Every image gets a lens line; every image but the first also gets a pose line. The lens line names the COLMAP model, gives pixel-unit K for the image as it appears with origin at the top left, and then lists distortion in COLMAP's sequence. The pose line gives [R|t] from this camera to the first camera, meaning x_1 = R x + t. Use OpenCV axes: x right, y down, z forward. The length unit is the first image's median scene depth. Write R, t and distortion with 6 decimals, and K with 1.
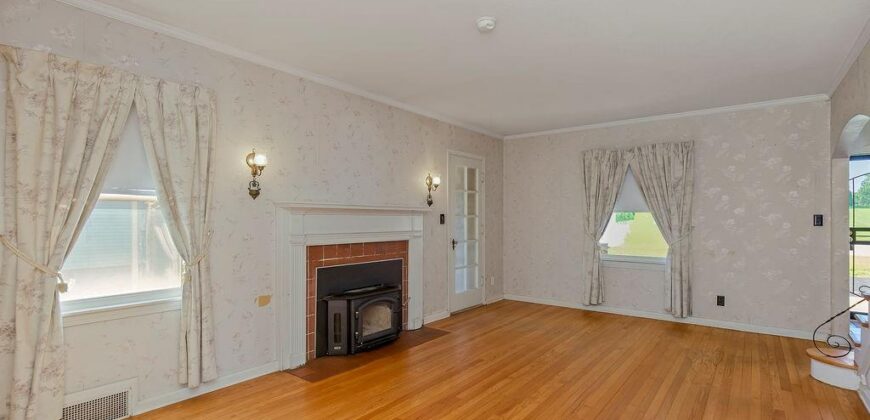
lens RADIAL K [[403.5, 0, 447.7], [0, 403.5, 215.0], [0, 0, 1]] dist [-0.010670, 0.002128]
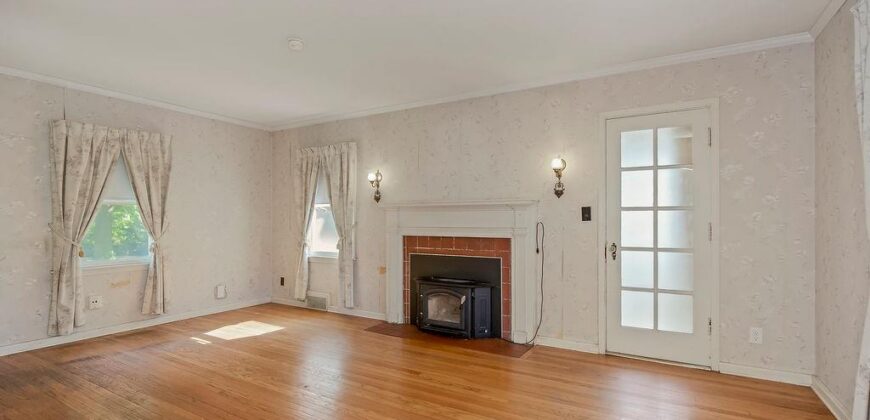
lens RADIAL K [[403.5, 0, 440.7], [0, 403.5, 213.7], [0, 0, 1]] dist [-0.010670, 0.002128]
pose [[0.129889, -0.016236, -0.991396, 1.088522], [0.009391, 0.999841, -0.015144, 0.029441], [0.991484, -0.007344, 0.130021, 1.059416]]
